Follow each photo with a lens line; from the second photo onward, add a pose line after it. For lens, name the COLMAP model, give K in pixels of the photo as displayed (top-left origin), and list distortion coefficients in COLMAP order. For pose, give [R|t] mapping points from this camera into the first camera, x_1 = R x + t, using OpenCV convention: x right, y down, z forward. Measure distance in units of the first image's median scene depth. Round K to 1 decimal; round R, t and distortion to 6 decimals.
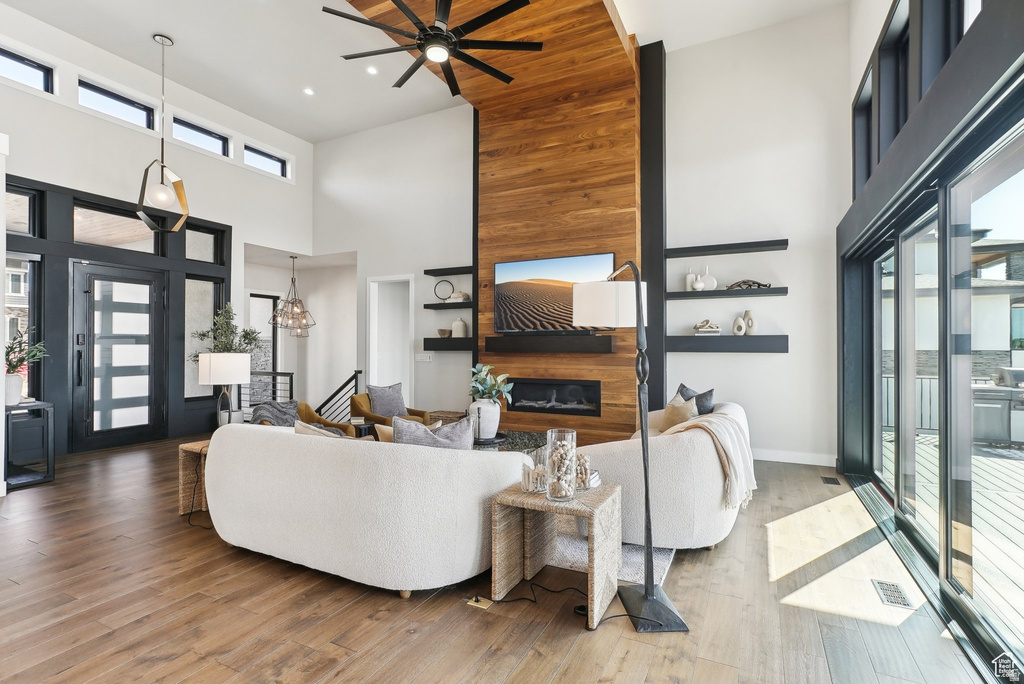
lens RADIAL K [[492.0, 0, 519.3], [0, 492.0, 343.5], [0, 0, 1]] dist [-0.037070, 0.024153]
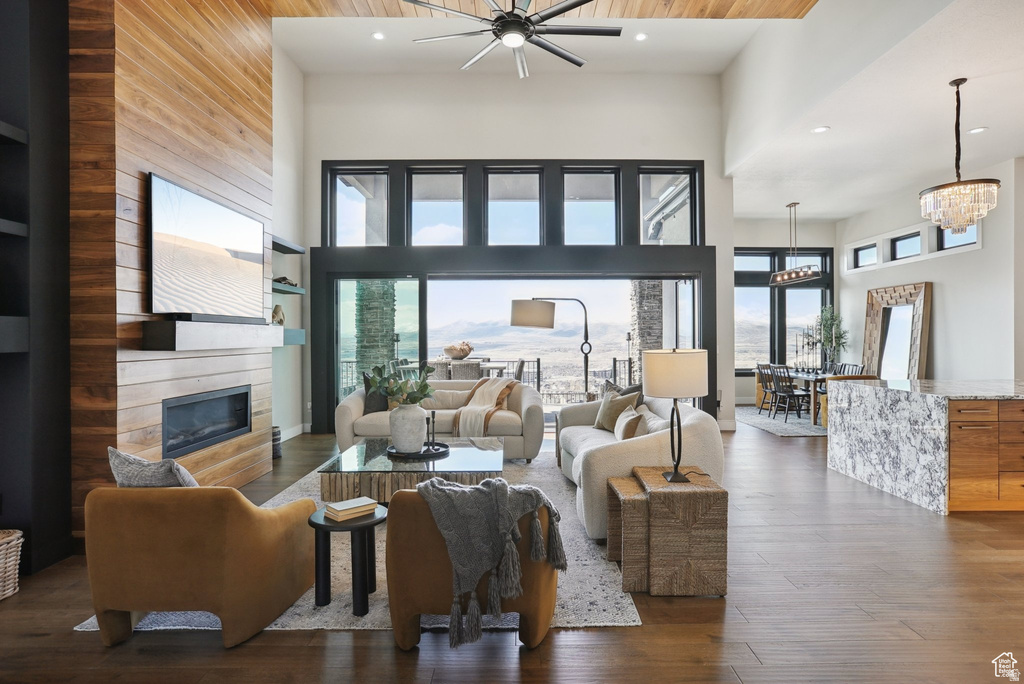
lens RADIAL K [[546.0, 0, 523.8], [0, 546.0, 333.6], [0, 0, 1]] dist [-0.028150, 0.001680]
pose [[-0.458133, 0.006157, 0.888862, -0.736884], [-0.006813, 0.999922, -0.010438, 0.002407], [-0.888857, -0.010838, -0.458056, 0.959711]]
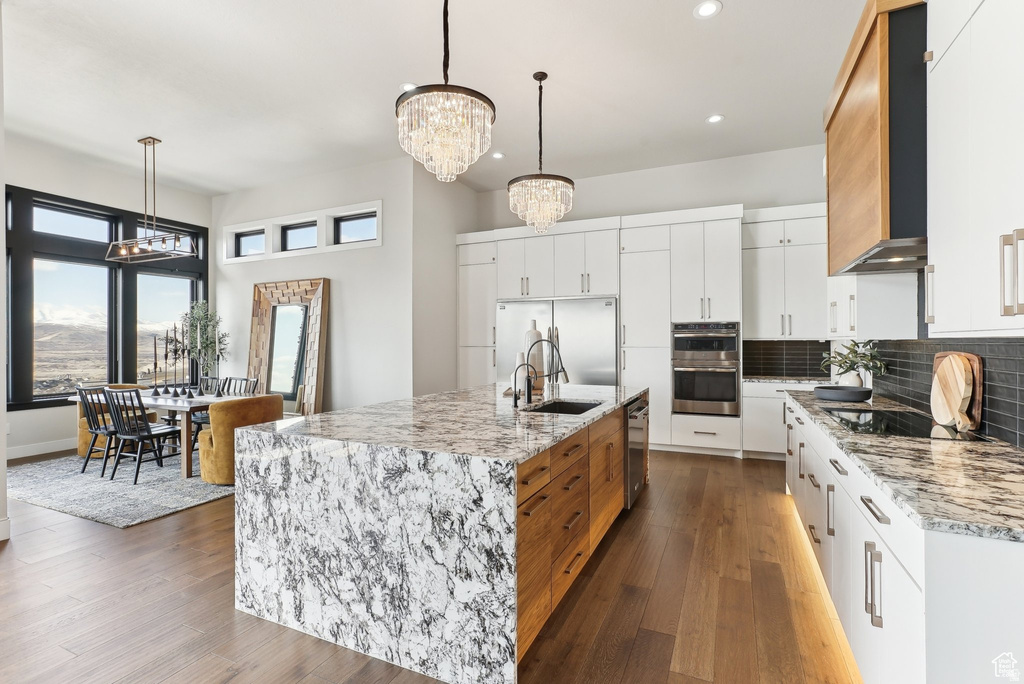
lens RADIAL K [[472.5, 0, 512.7], [0, 472.5, 337.8], [0, 0, 1]] dist [-0.001878, 0.000752]
pose [[-0.999612, 0.005741, -0.027259, -0.391521], [0.006111, 0.999890, -0.013508, -0.001042], [0.027178, -0.013669, -0.999537, 0.498711]]
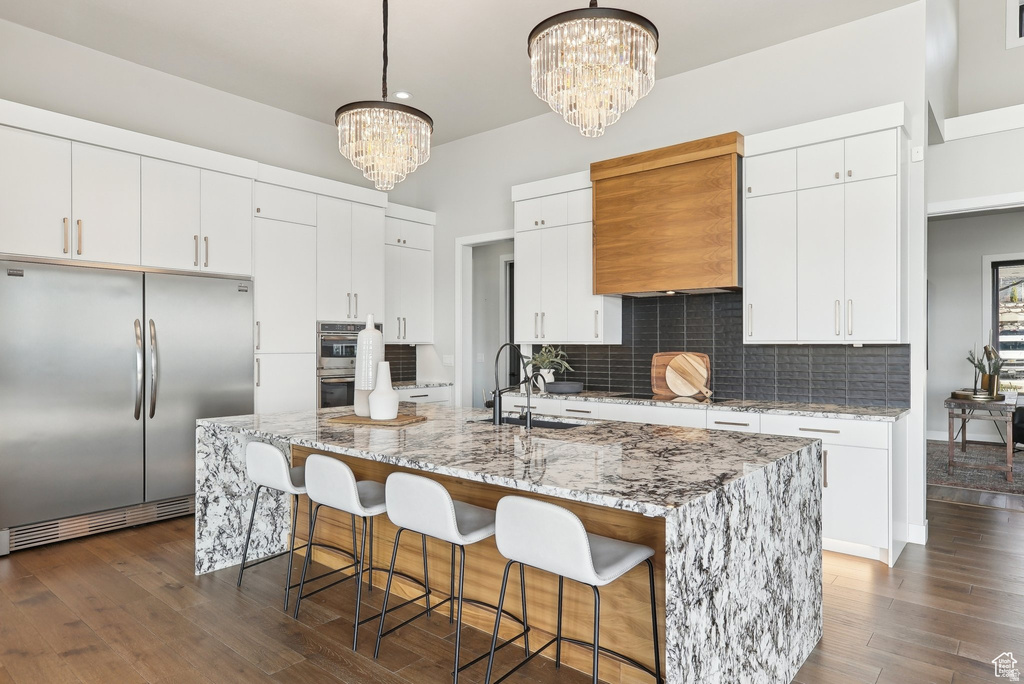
lens RADIAL K [[609.8, 0, 512.0], [0, 609.8, 342.0], [0, 0, 1]] dist [-0.016007, 0.000588]
pose [[-0.233853, -0.002428, -0.972269, 0.082078], [0.006416, 0.999971, -0.004041, -0.003555], [0.972251, -0.007183, -0.233831, 0.094388]]
